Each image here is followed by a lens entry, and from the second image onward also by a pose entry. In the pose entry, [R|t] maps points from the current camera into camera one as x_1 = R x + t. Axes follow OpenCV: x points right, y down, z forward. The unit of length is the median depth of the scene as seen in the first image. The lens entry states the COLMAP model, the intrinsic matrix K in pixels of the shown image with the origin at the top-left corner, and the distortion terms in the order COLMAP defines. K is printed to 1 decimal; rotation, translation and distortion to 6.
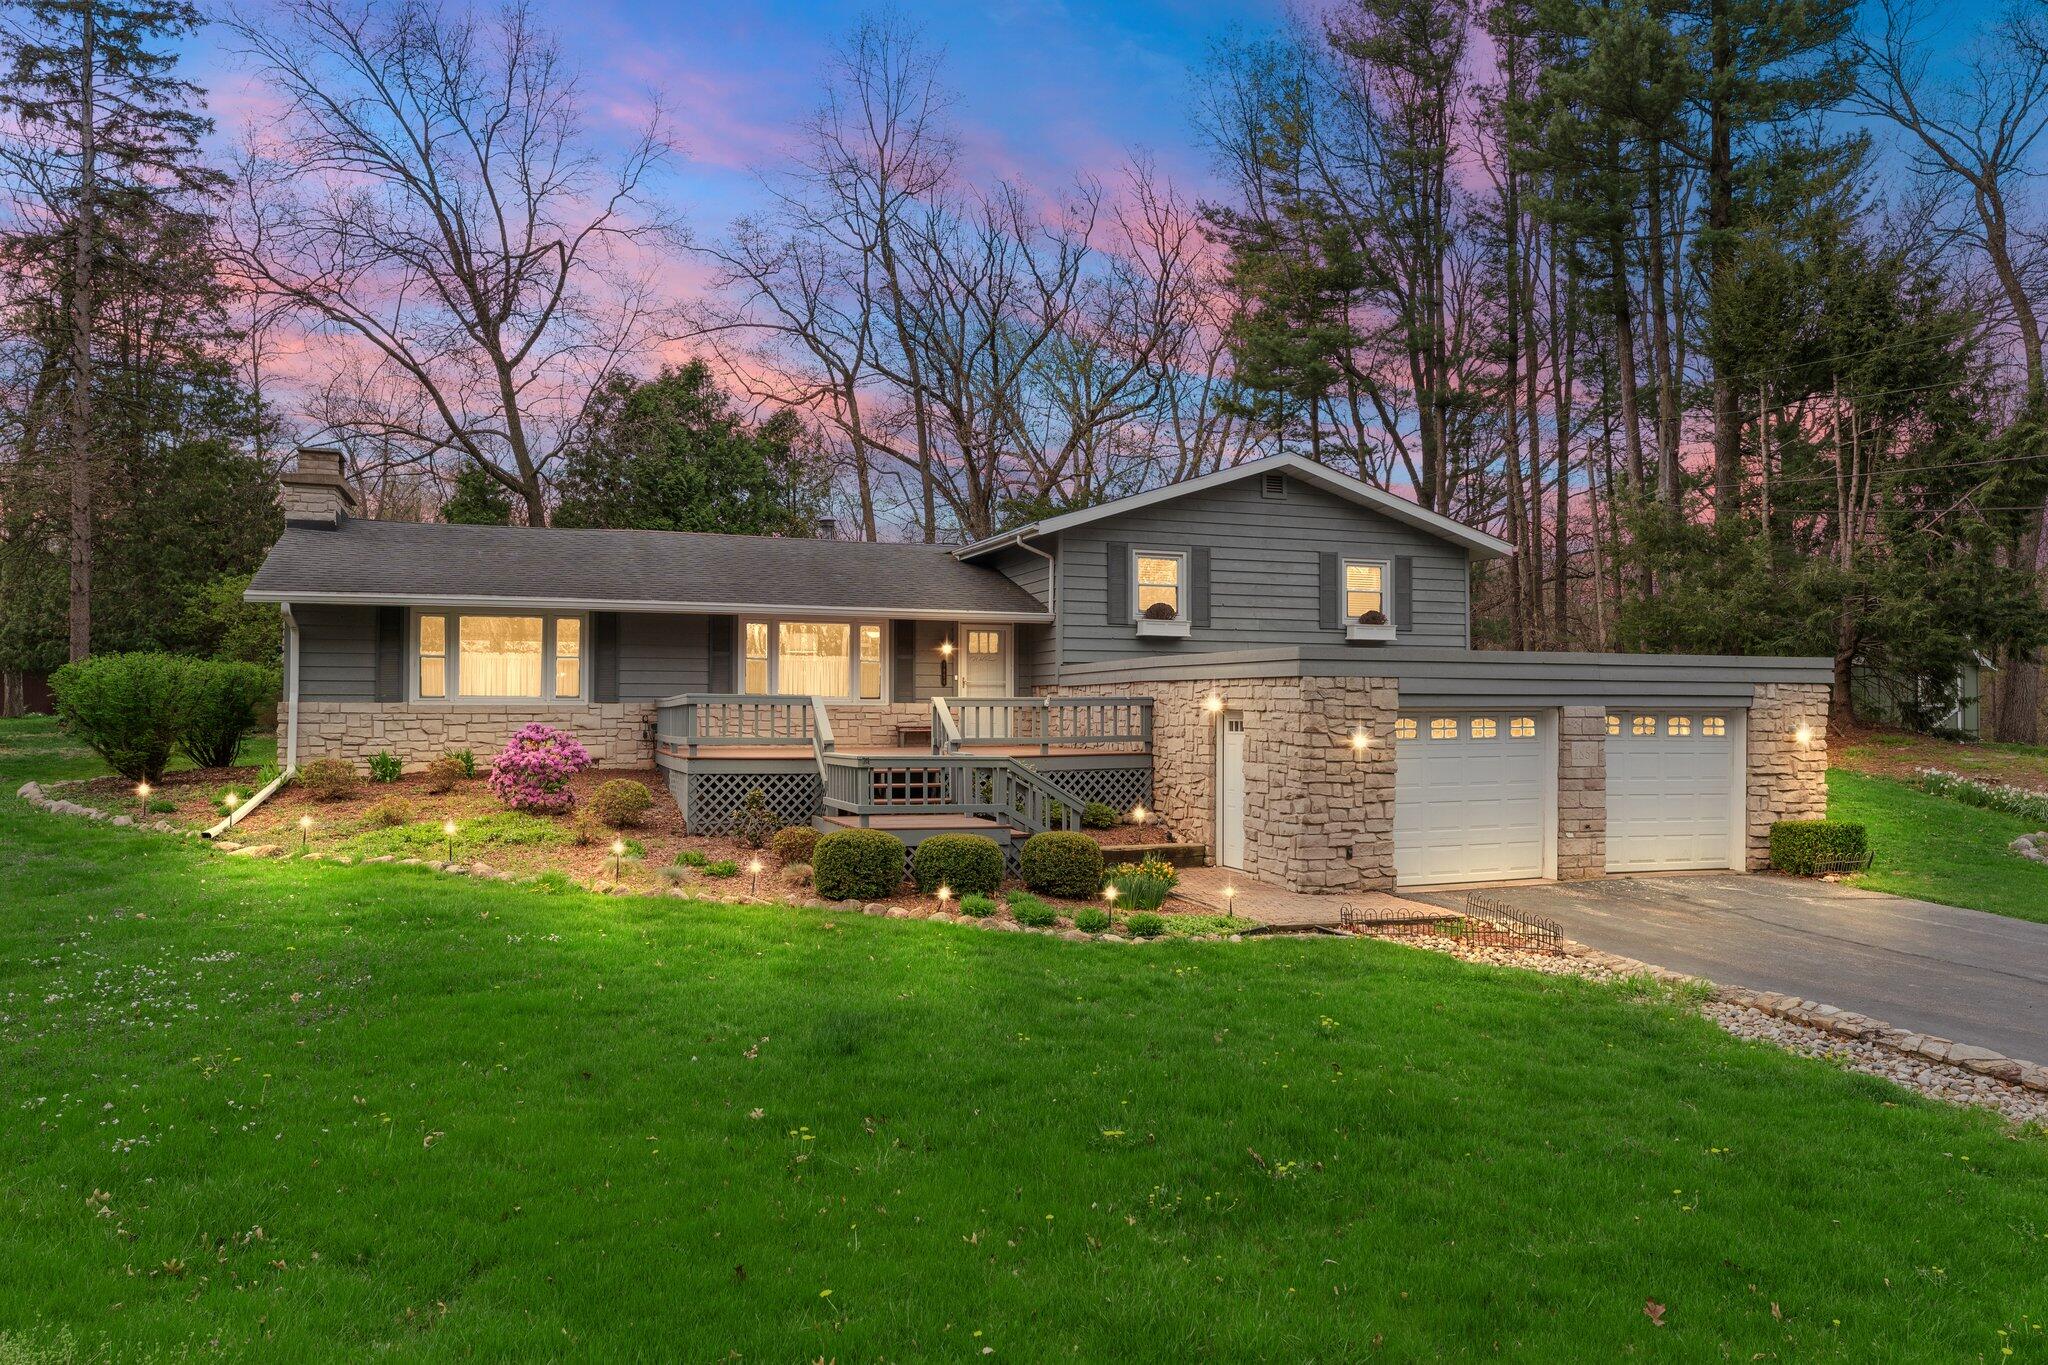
lens RADIAL K [[1352.2, 0, 1024.0], [0, 1352.2, 682.5], [0, 0, 1]] dist [0.001954, 0.000358]
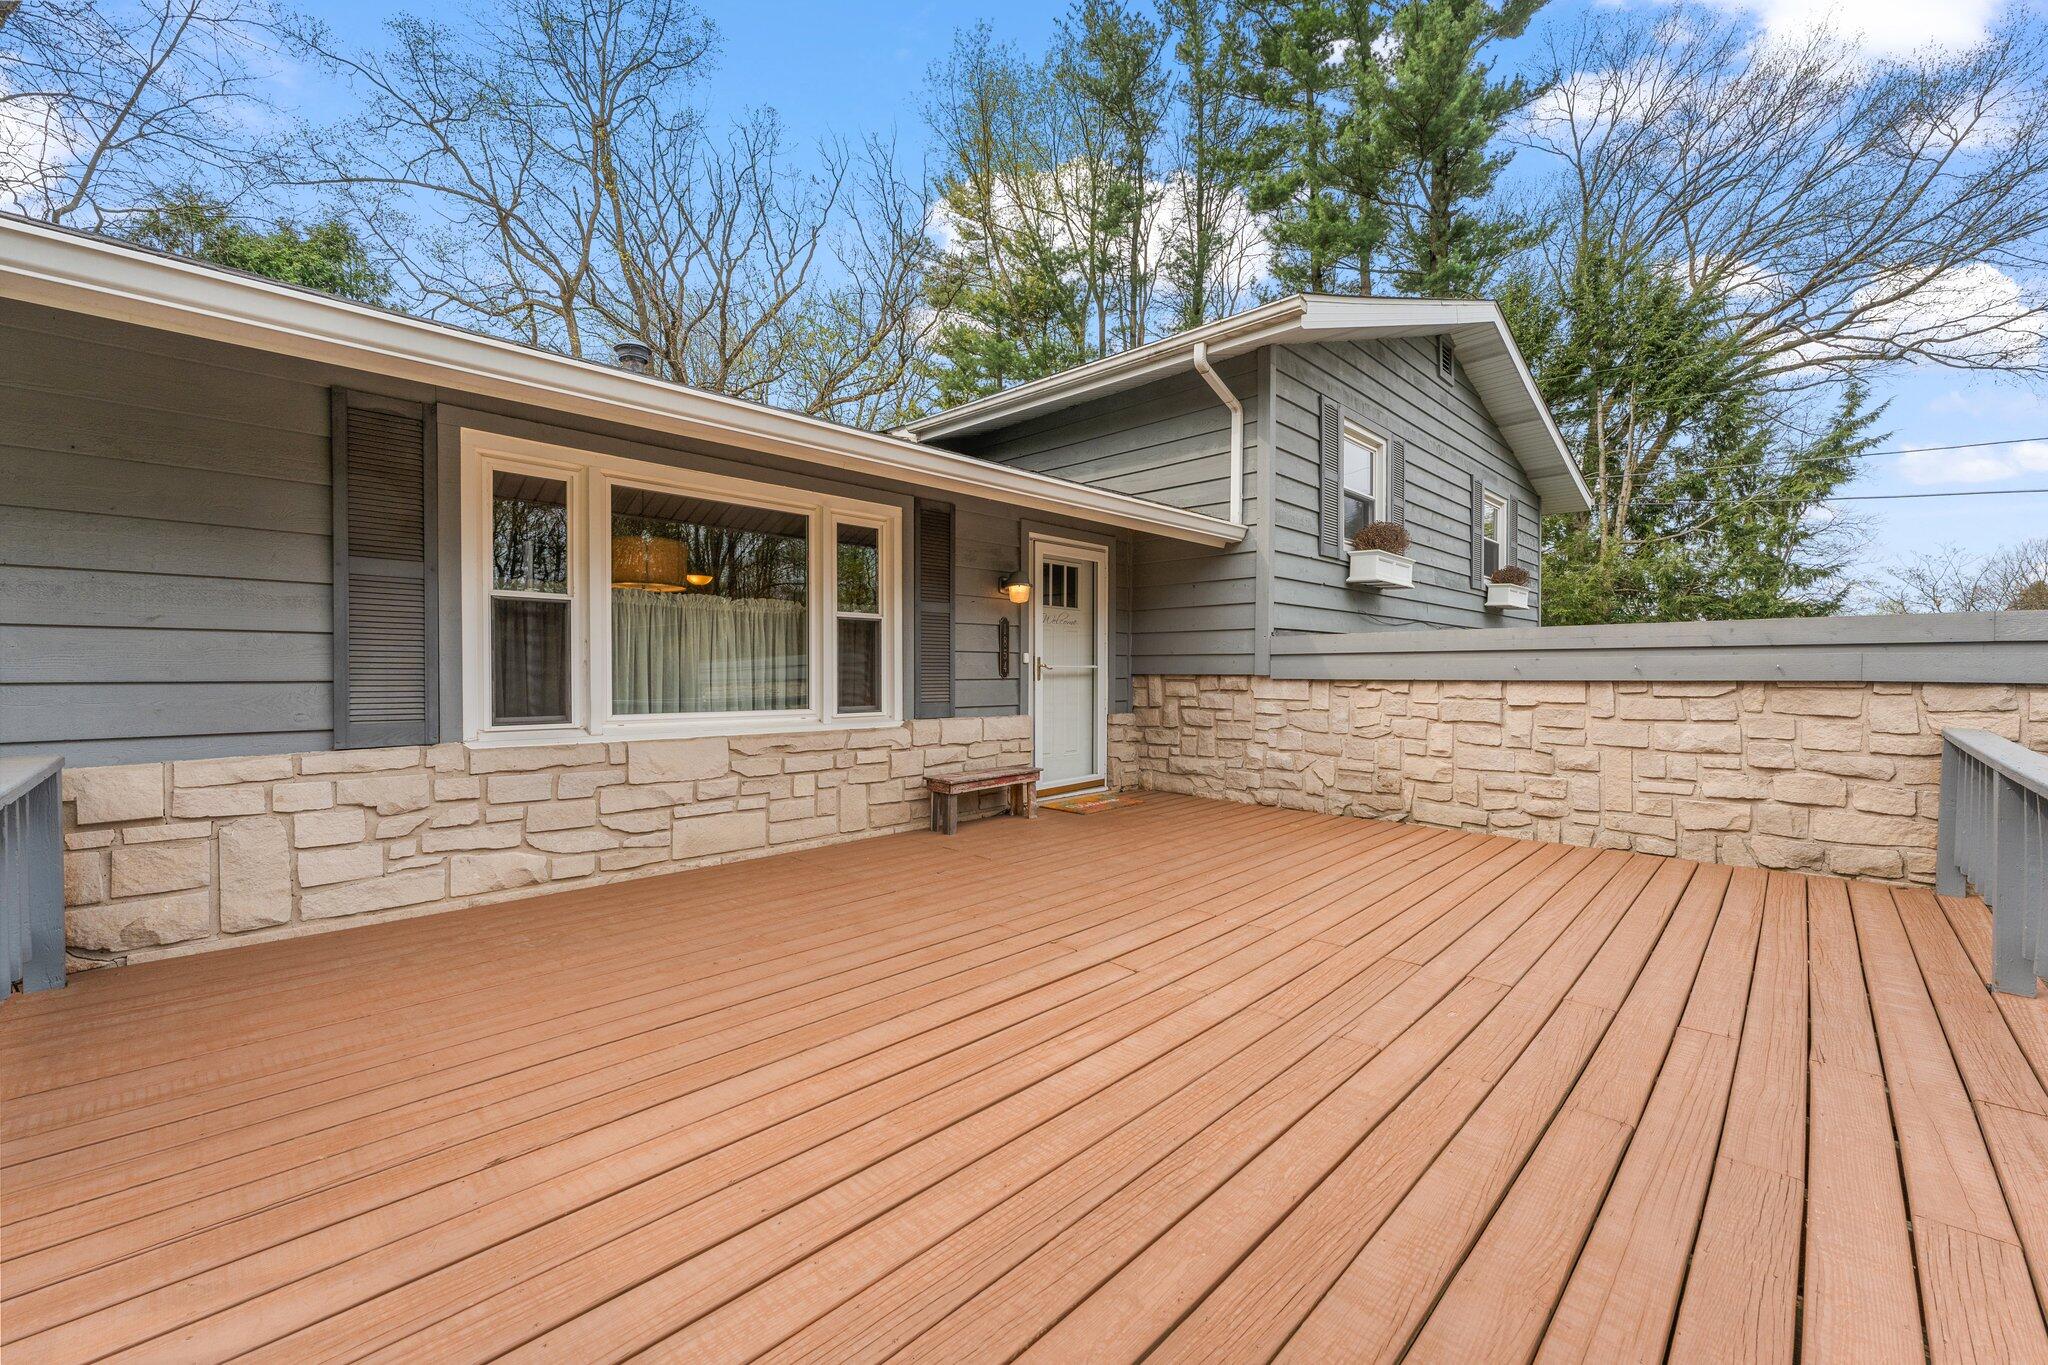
lens RADIAL K [[816.4, 0, 1013.9], [0, 816.4, 665.6], [0, 0, 1]] dist [-0.000450, 0.000372]
pose [[0.903389, 0.003479, 0.428808, -0.171369], [-0.010279, 0.999855, 0.013543, -0.004617], [-0.428699, -0.016642, 0.903294, 0.756055]]
